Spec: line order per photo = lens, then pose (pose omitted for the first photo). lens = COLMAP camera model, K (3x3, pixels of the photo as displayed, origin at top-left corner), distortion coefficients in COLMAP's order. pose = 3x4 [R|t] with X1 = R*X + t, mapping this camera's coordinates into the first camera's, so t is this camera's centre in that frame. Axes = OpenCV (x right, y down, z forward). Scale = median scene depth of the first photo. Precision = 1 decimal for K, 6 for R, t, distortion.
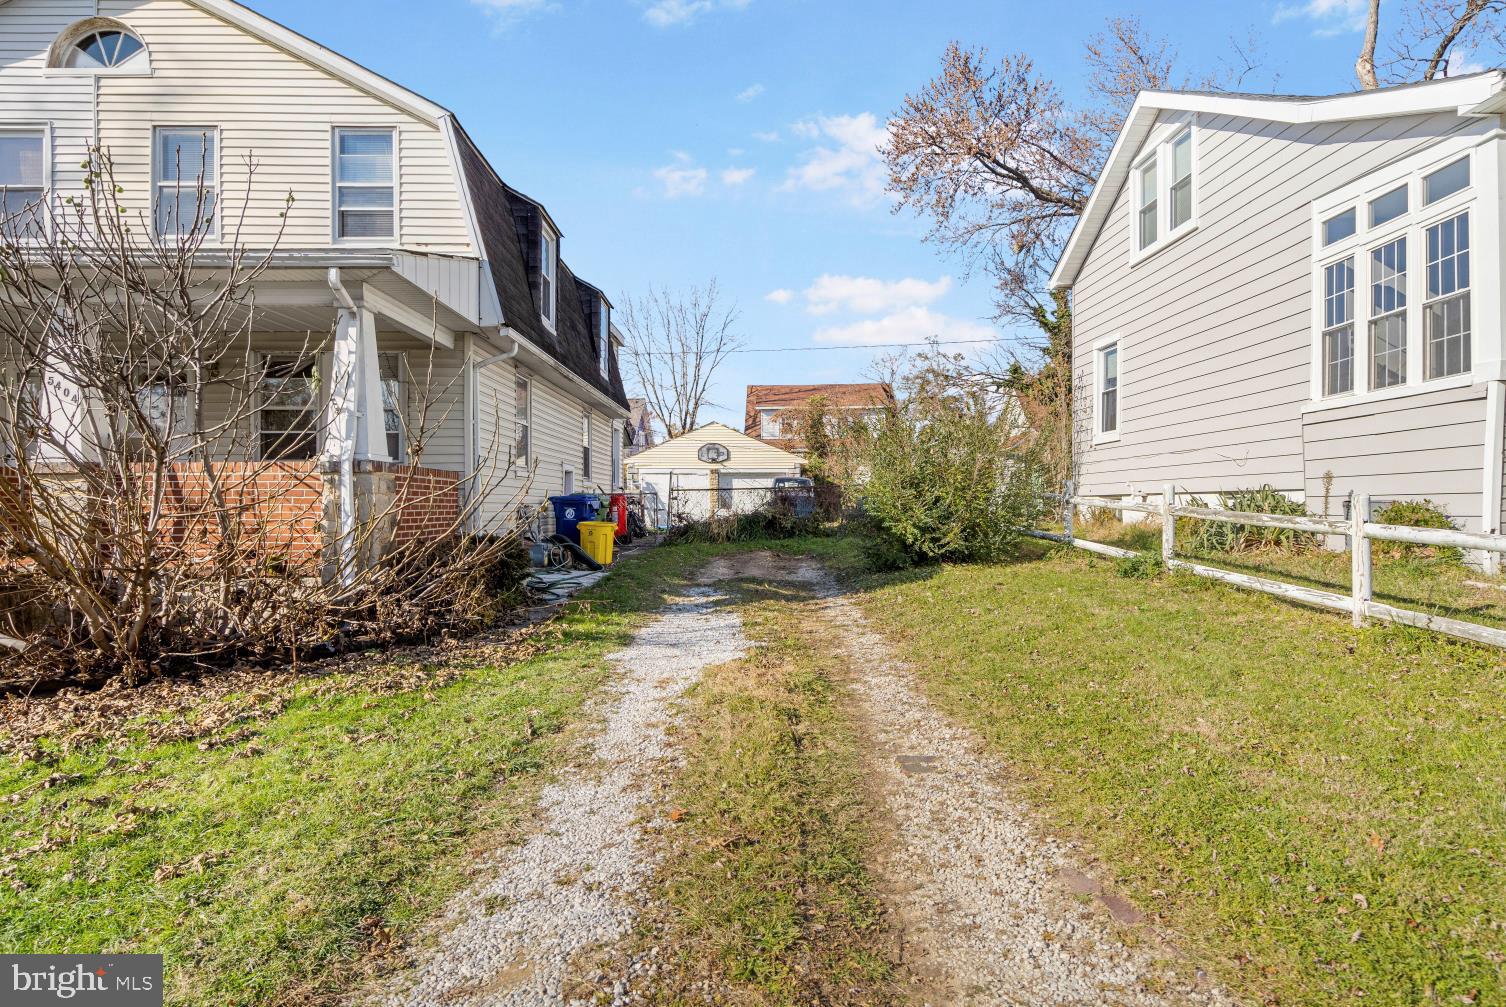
lens RADIAL K [[848.6, 0, 762.7], [0, 848.6, 504.3], [0, 0, 1]] dist [0.004609, 0.001610]
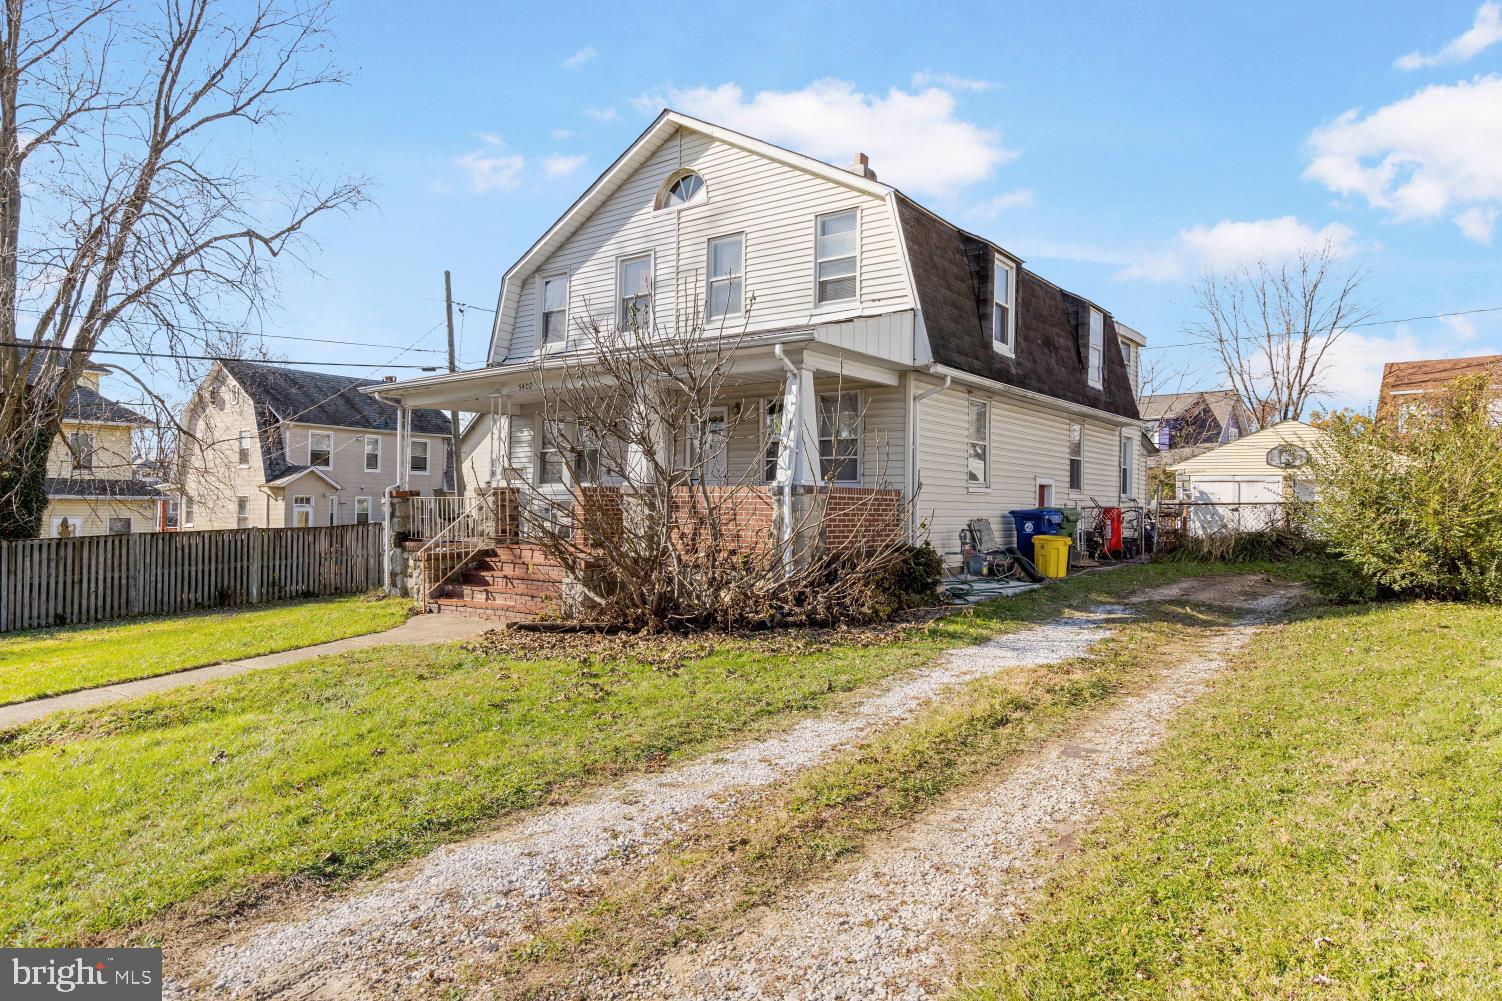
lens RADIAL K [[927.1, 0, 751.0], [0, 927.1, 500.5], [0, 0, 1]] dist [-0.004907, -0.000747]
pose [[0.788874, 0.009632, -0.614480, 0.266387], [-0.015318, 0.999875, -0.003992, -0.015535], [0.614364, 0.012562, 0.788922, -0.136038]]
